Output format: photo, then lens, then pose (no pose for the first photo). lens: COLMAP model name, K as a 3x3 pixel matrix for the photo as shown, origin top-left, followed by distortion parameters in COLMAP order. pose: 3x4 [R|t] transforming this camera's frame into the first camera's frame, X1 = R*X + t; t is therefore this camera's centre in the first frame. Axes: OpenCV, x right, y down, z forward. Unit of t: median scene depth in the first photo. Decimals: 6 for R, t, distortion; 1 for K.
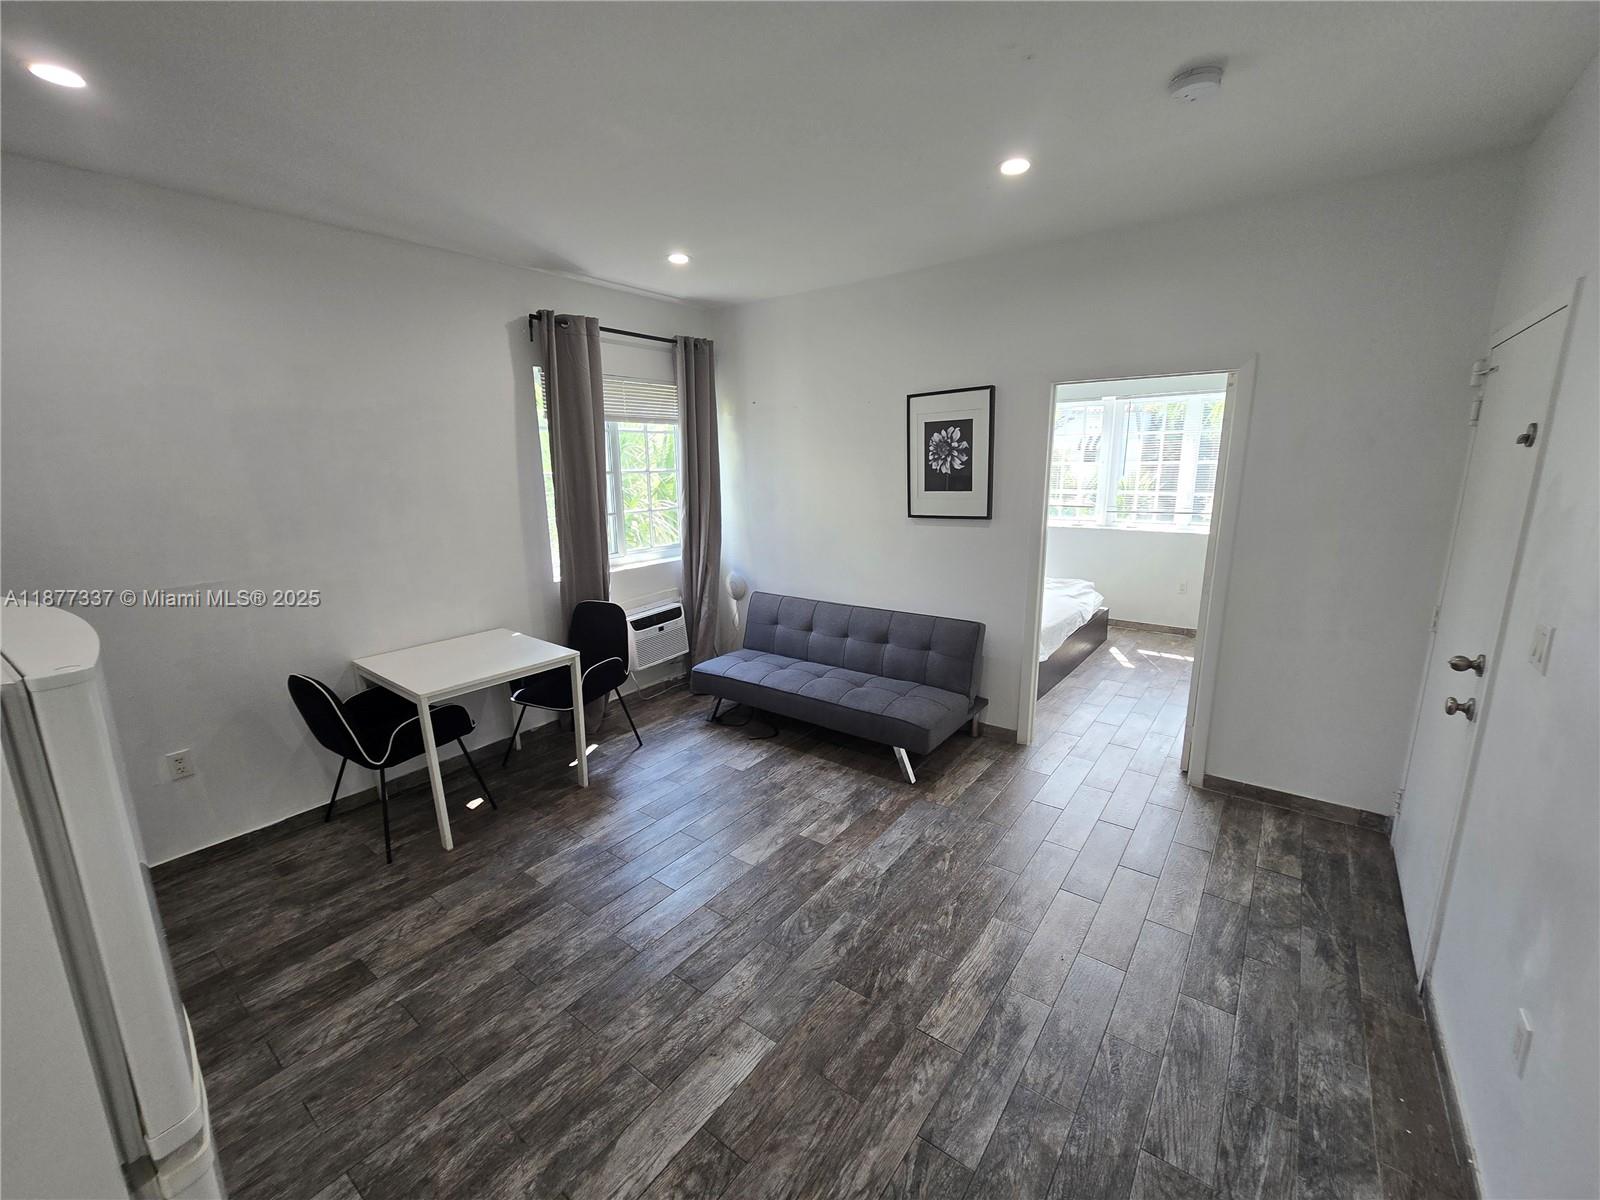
lens RADIAL K [[653.7, 0, 806.4], [0, 653.7, 600.1], [0, 0, 1]] dist [-0.004096, 0.000352]
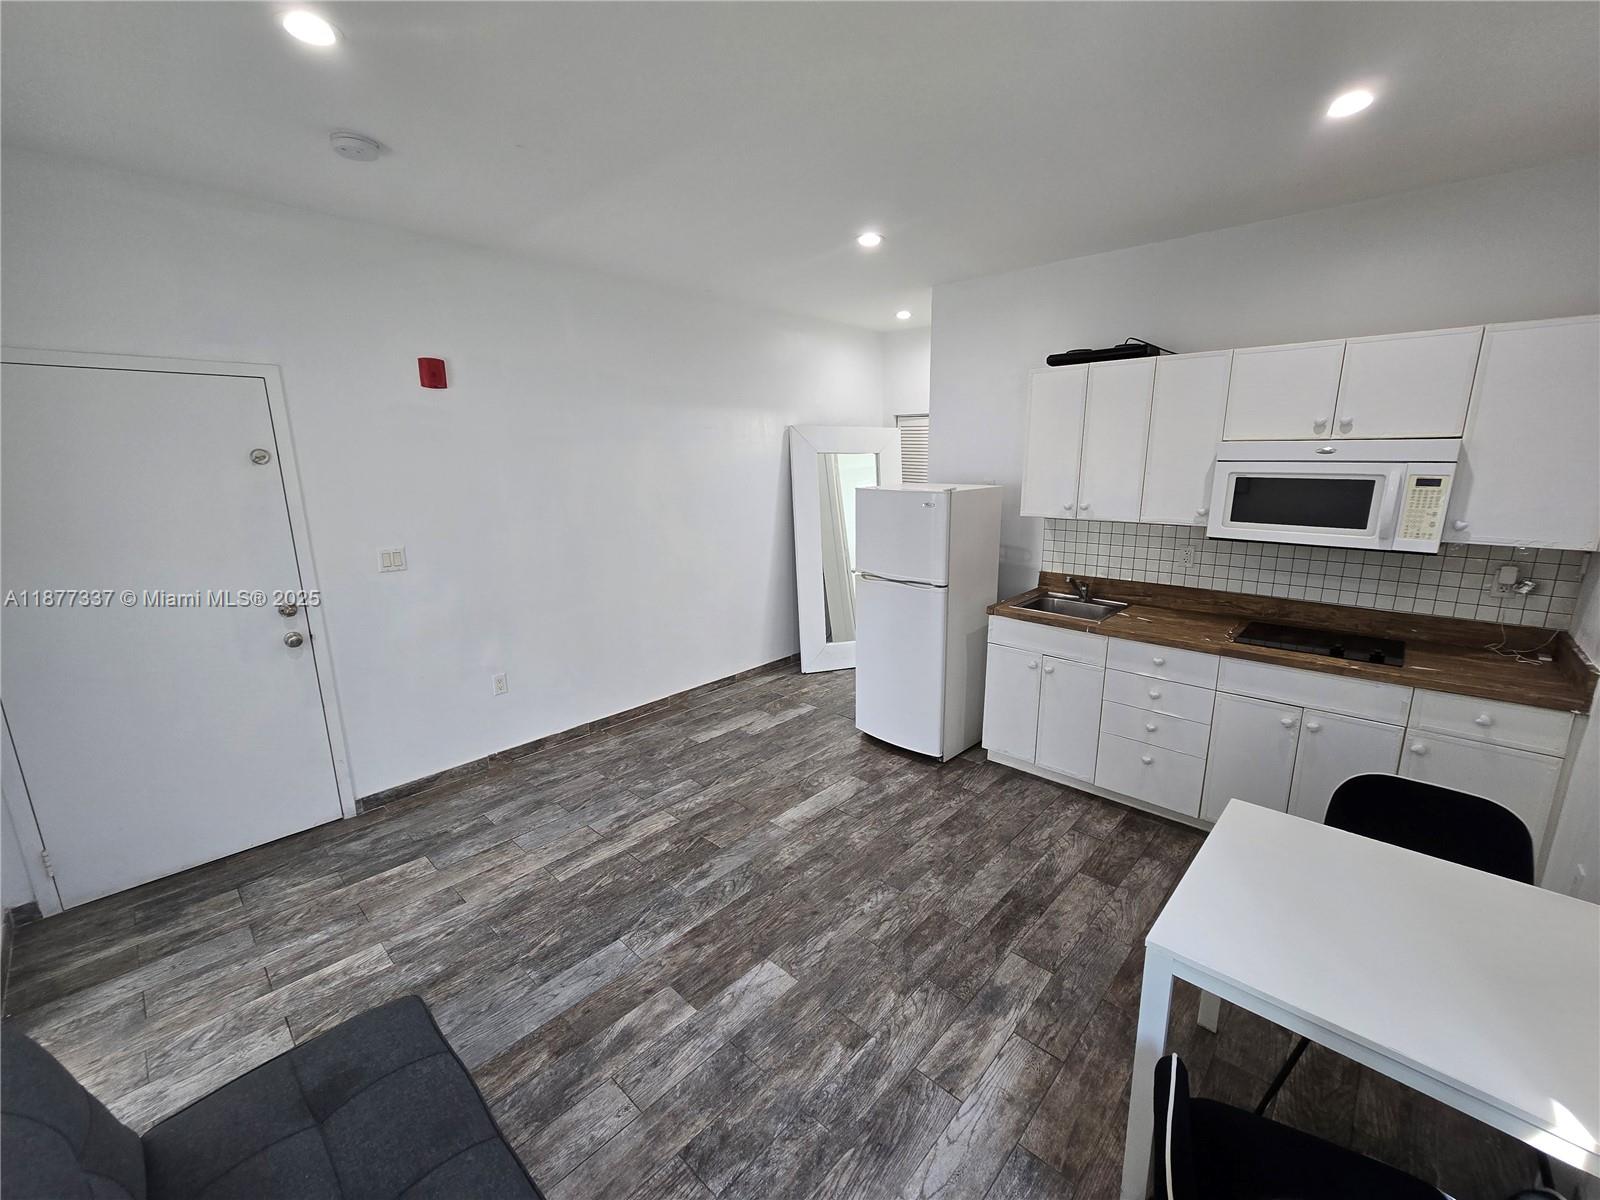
lens RADIAL K [[653.7, 0, 811.5], [0, 653.7, 605.2], [0, 0, 1]] dist [-0.004096, 0.000352]
pose [[-0.994872, -0.000640, 0.101136, -0.257465], [0.042881, 0.902983, 0.427532, -0.405696], [-0.091598, 0.429676, -0.898325, 1.819655]]
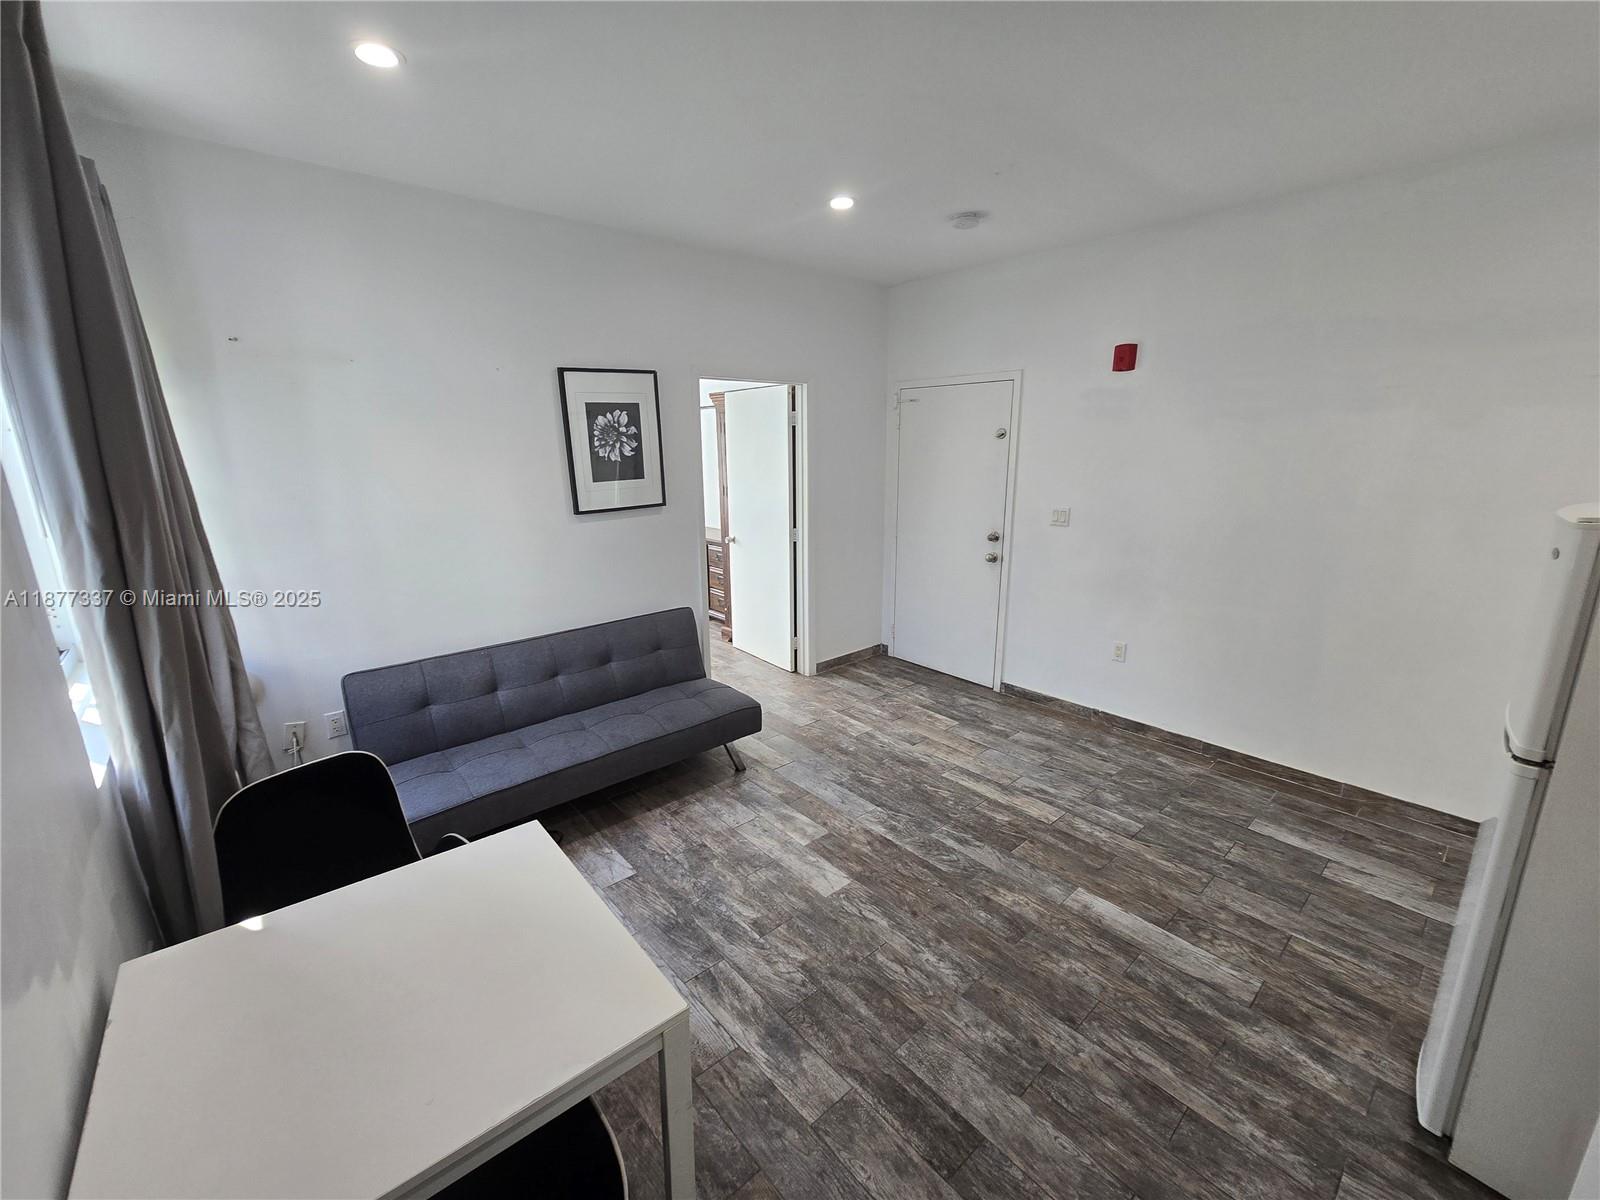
lens RADIAL K [[653.7, 0, 796.1], [0, 653.7, 607.2], [0, 0, 1]] dist [-0.004096, 0.000352]
pose [[0.212421, -0.228765, 0.950023, -1.054615], [0.212428, 0.959771, 0.183614, -0.183151], [-0.953809, 0.162808, 0.252472, 0.918707]]
